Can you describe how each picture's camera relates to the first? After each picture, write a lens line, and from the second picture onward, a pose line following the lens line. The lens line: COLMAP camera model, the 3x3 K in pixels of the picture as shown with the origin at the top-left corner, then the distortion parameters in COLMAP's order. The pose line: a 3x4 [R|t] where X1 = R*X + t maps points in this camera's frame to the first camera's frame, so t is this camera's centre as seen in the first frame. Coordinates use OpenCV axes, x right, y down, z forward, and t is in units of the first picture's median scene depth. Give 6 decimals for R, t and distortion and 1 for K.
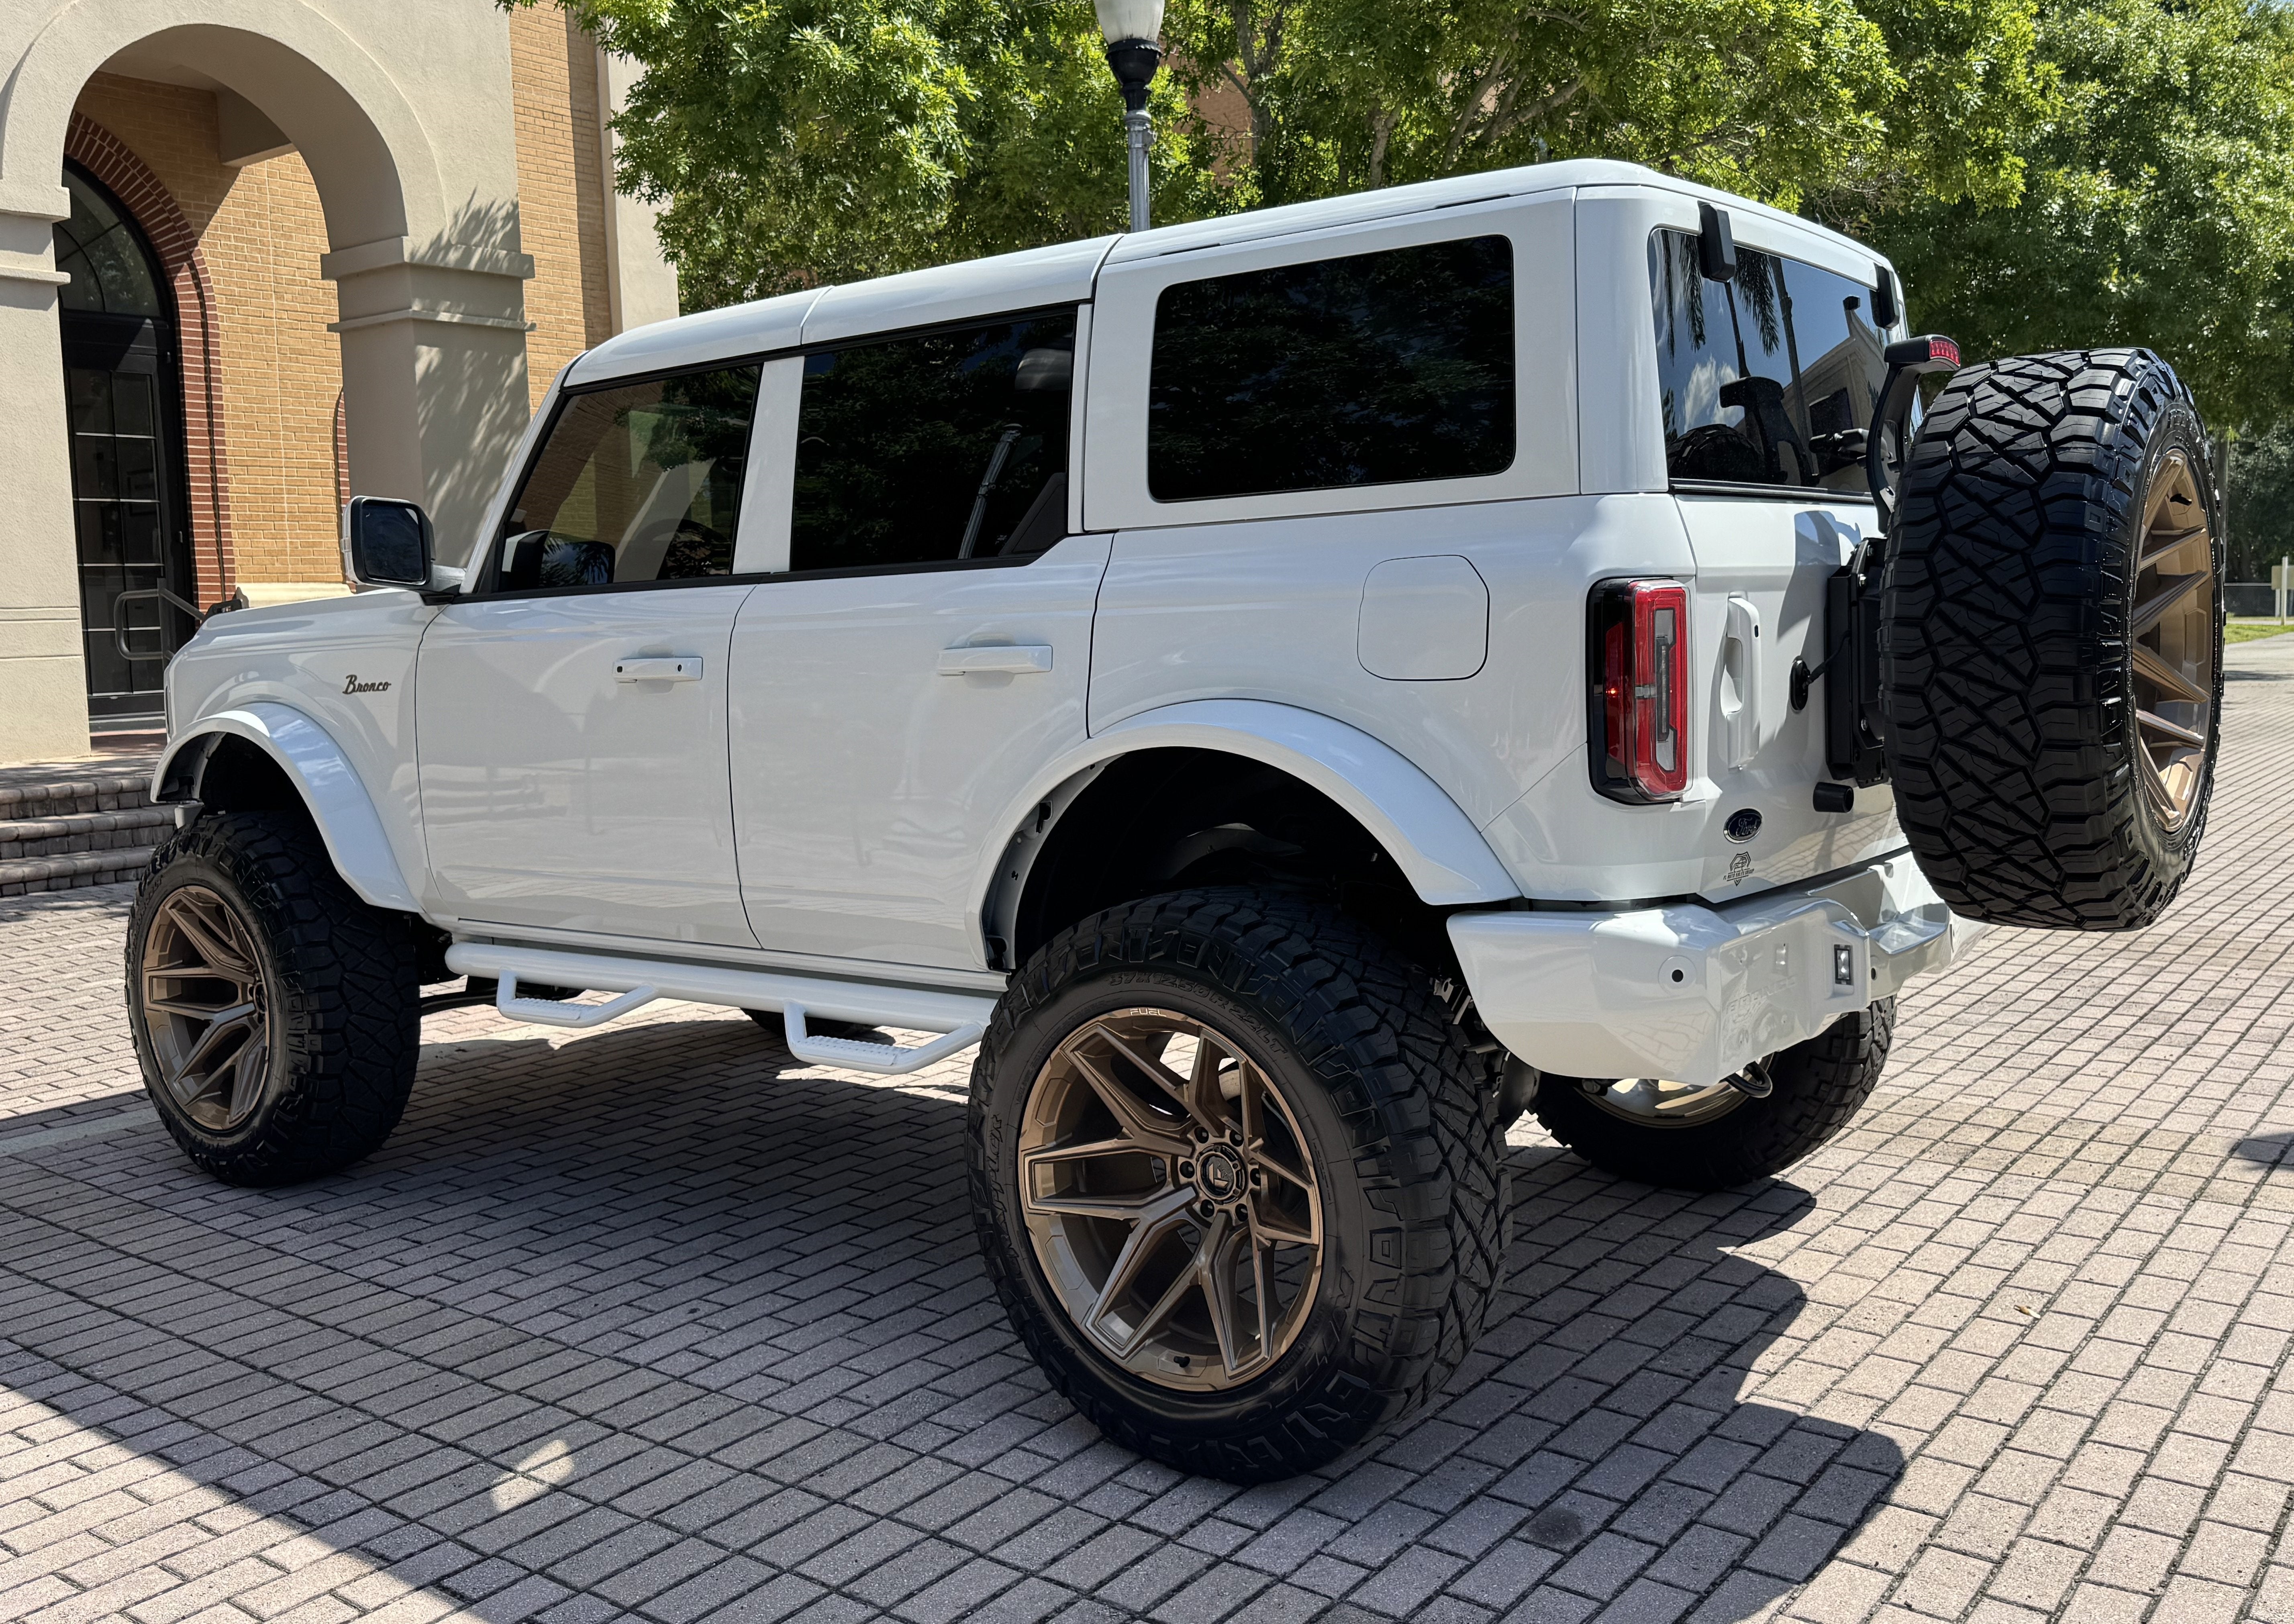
lens RADIAL K [[2011.2, 0, 1144.8], [0, 2011.2, 768.5], [0, 0, 1]] dist [0.006285, -0.003508]
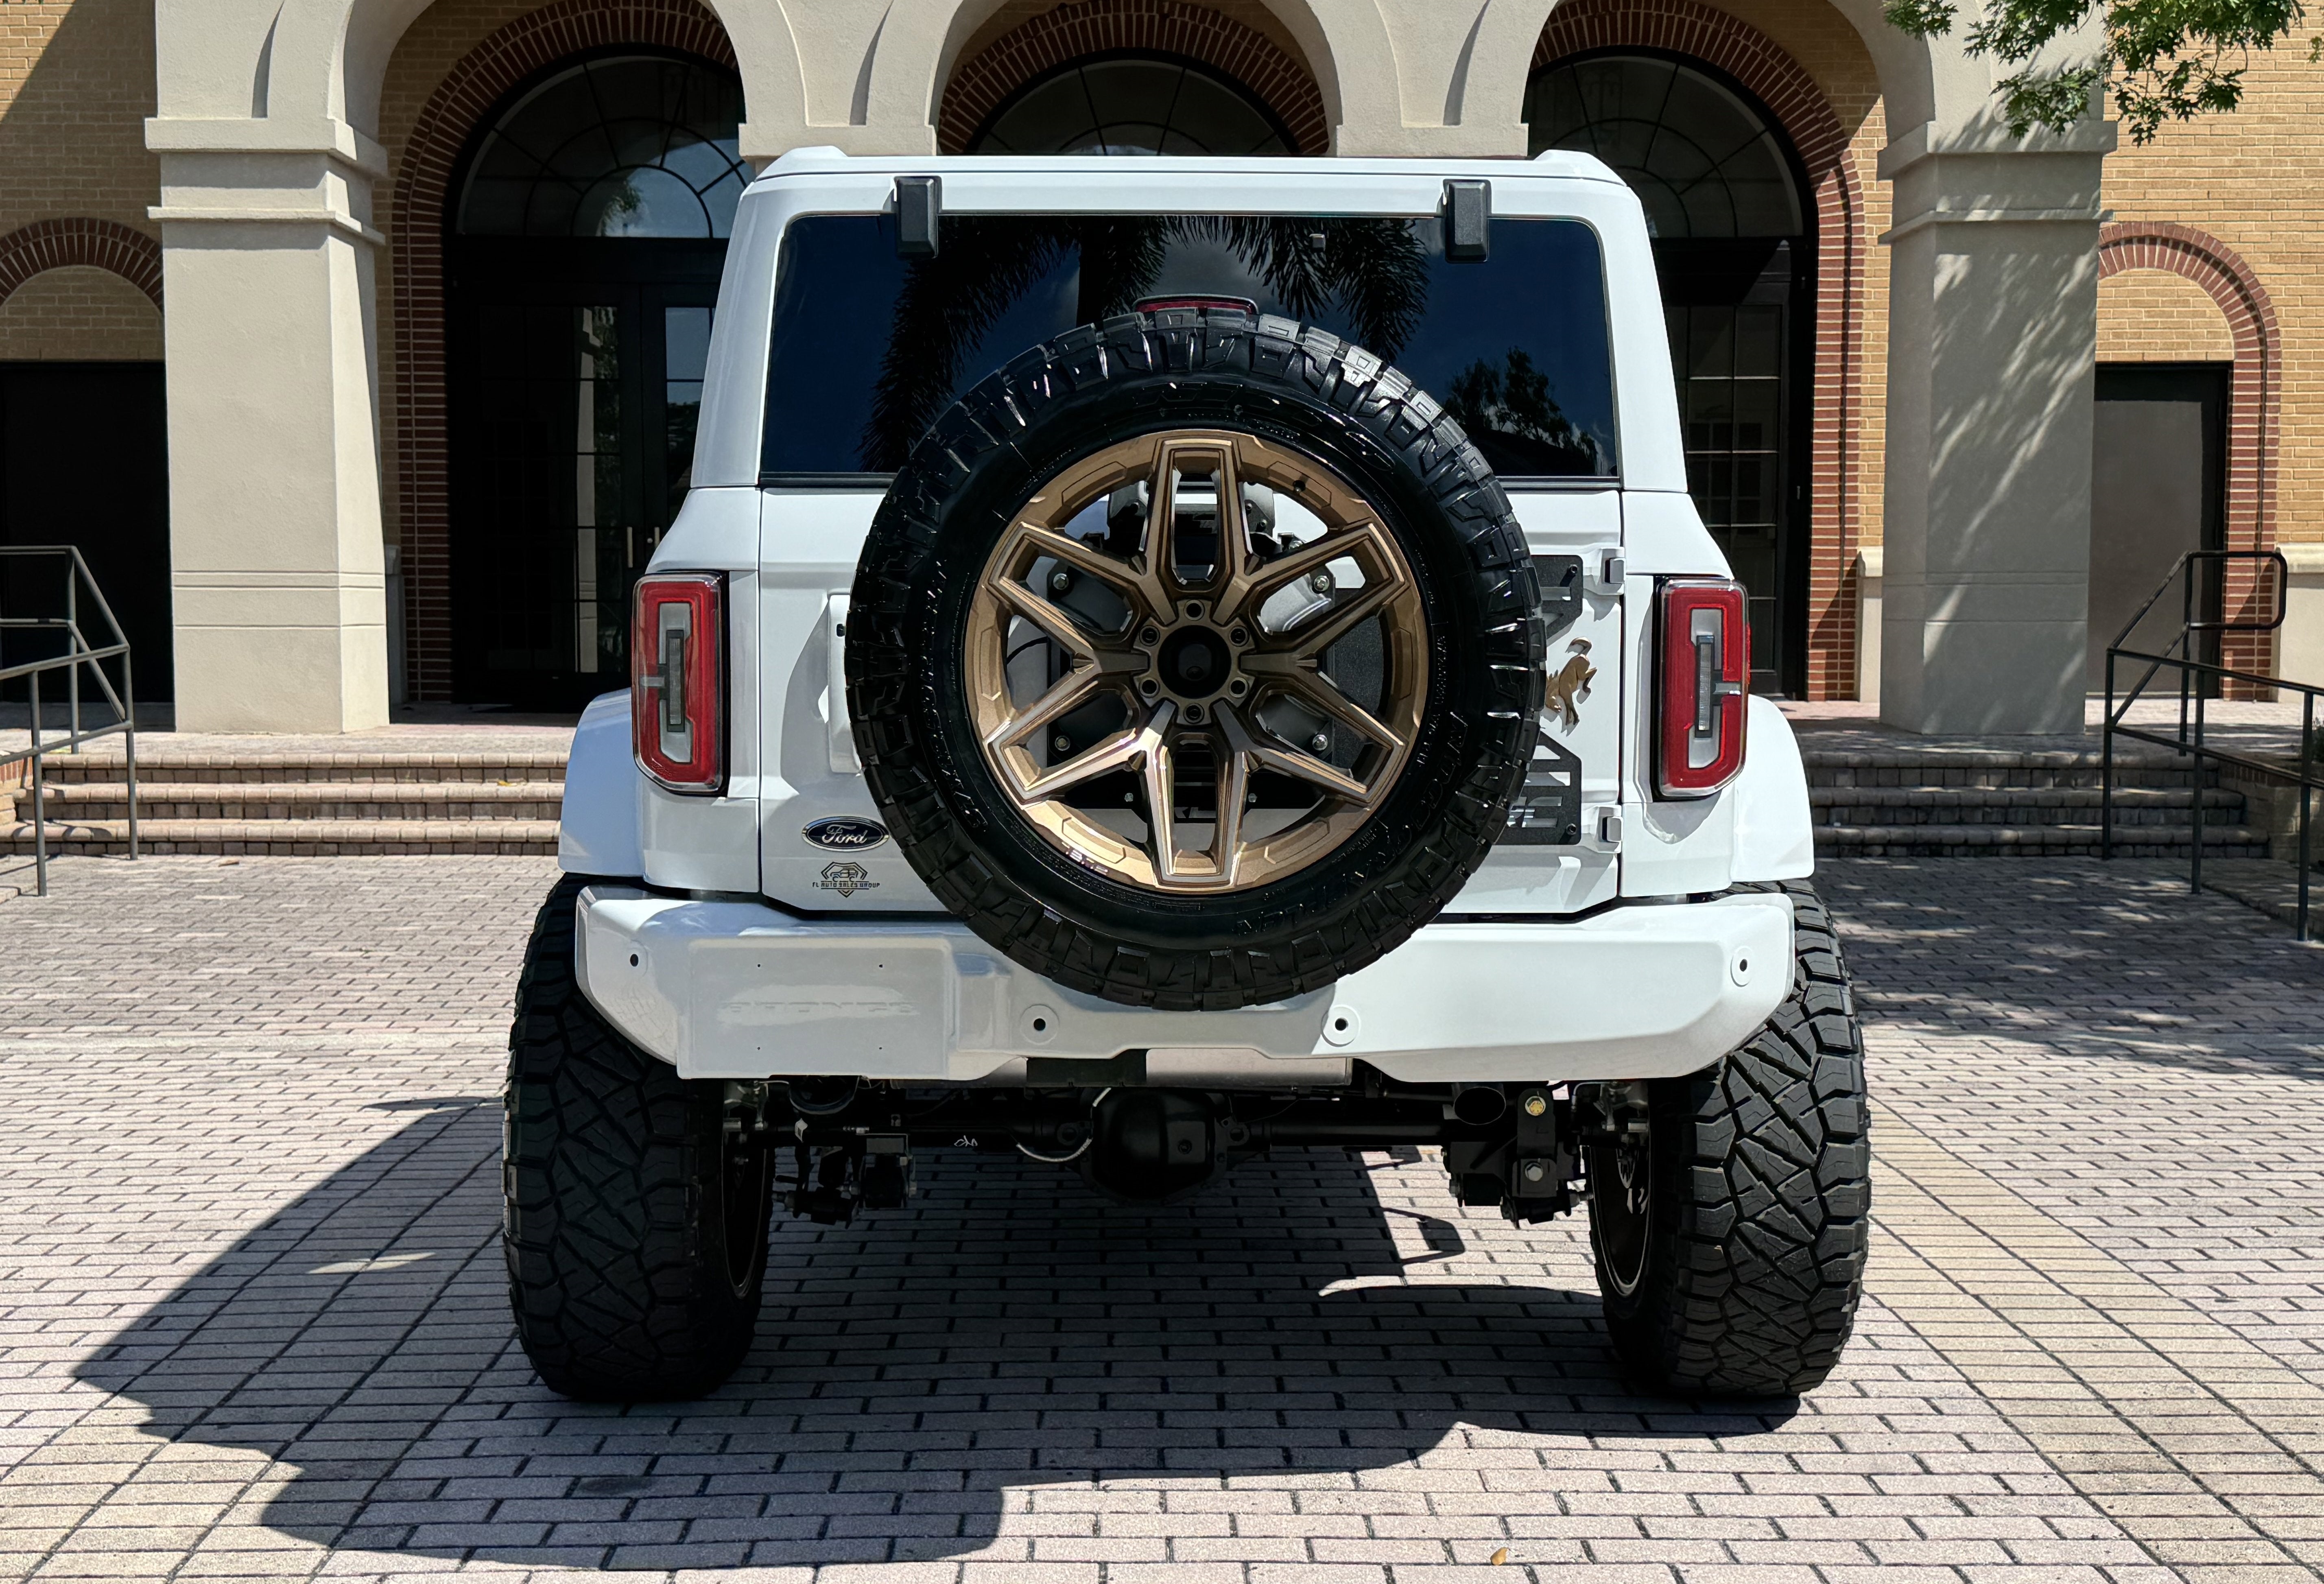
lens RADIAL K [[2711.6, 0, 1165.3], [0, 2711.6, 793.1], [0, 0, 1]] dist [0.224146, -0.534700]
pose [[0.622028, 0.081223, -0.778771, 1.252076], [-0.081604, 0.995914, 0.038690, -0.047306], [0.778731, 0.039485, 0.626115, 0.274331]]
